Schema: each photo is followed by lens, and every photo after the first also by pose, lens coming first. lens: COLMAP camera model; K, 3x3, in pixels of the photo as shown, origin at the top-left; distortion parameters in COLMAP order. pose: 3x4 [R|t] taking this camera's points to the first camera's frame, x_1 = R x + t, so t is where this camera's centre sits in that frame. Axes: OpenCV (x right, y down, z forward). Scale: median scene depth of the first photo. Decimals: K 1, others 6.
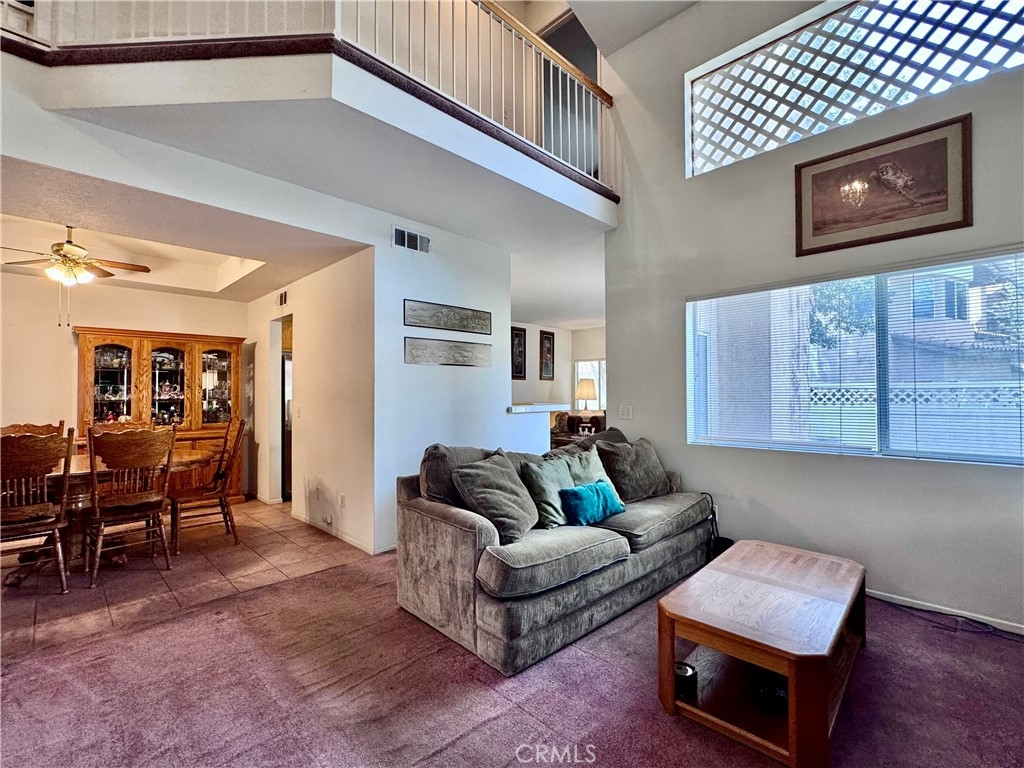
lens RADIAL K [[462.6, 0, 512.0], [0, 462.6, 384.0], [0, 0, 1]] dist [-0.000178, -0.000221]
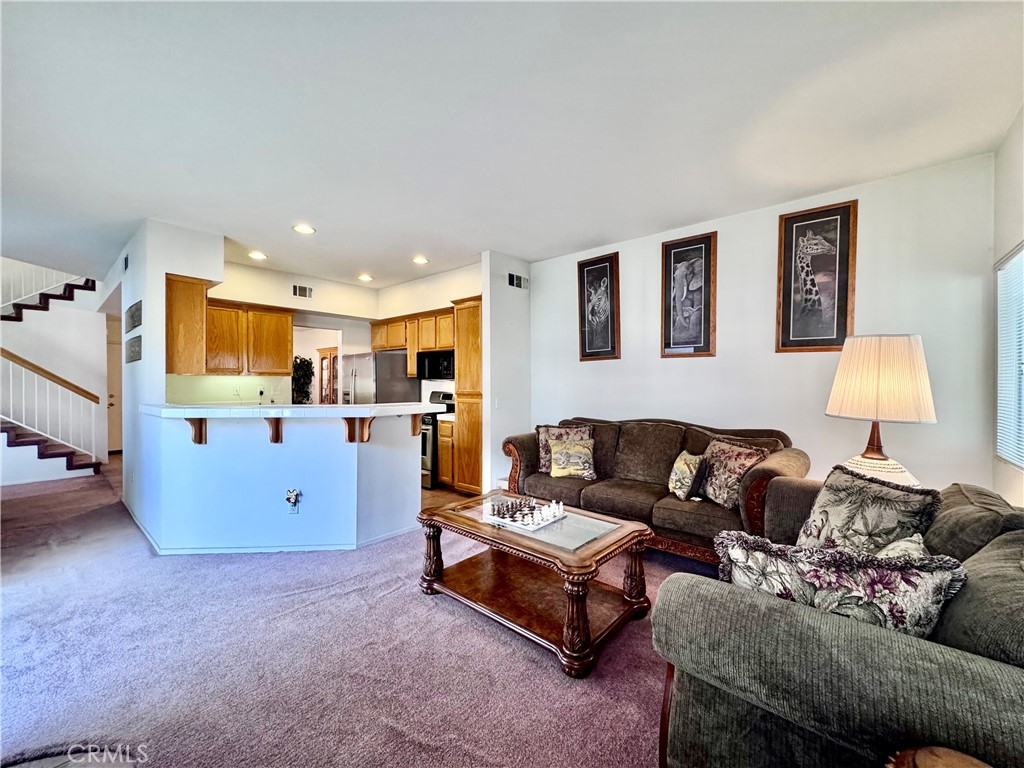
lens RADIAL K [[411.7, 0, 512.0], [0, 411.7, 384.0], [0, 0, 1]] dist [-0.002129, -0.000341]
pose [[0.056486, 0.014170, -0.998303, 0.803402], [0.025928, 0.999541, 0.015655, 0.012097], [0.998067, -0.026768, 0.056092, 1.647149]]
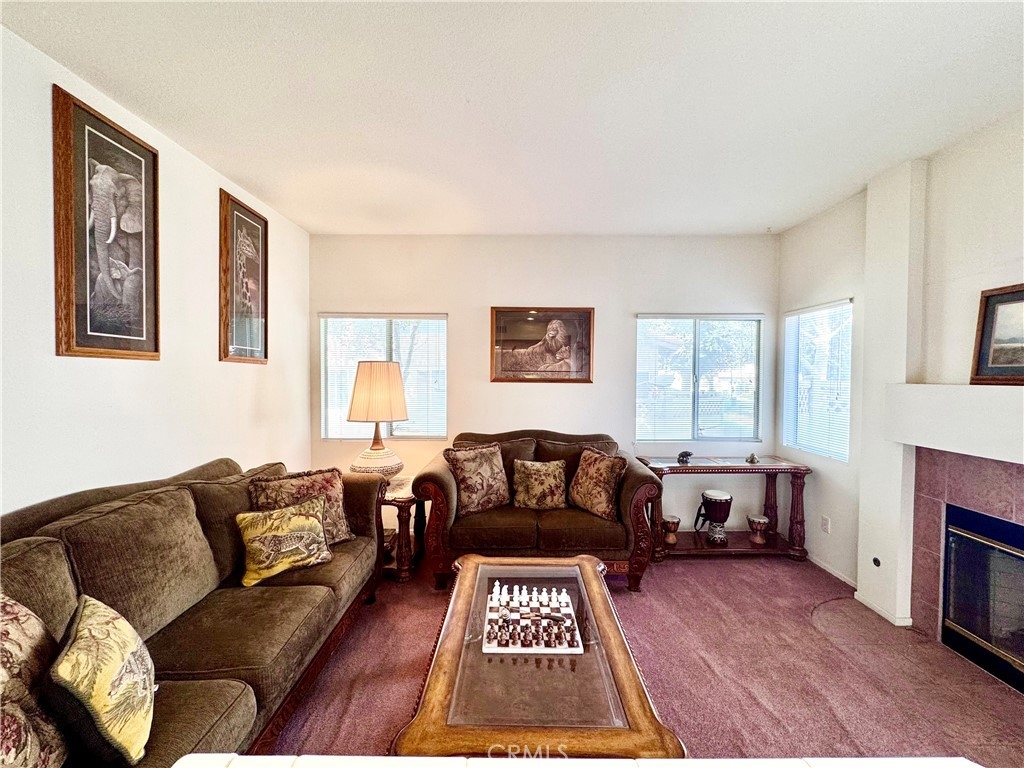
lens RADIAL K [[411.7, 0, 512.0], [0, 411.7, 384.0], [0, 0, 1]] dist [-0.002129, -0.000341]
pose [[0.717334, -0.004393, 0.696715, 0.024267], [-0.028672, 0.998947, 0.035820, -0.018741], [-0.696139, -0.045671, 0.716453, 1.465577]]
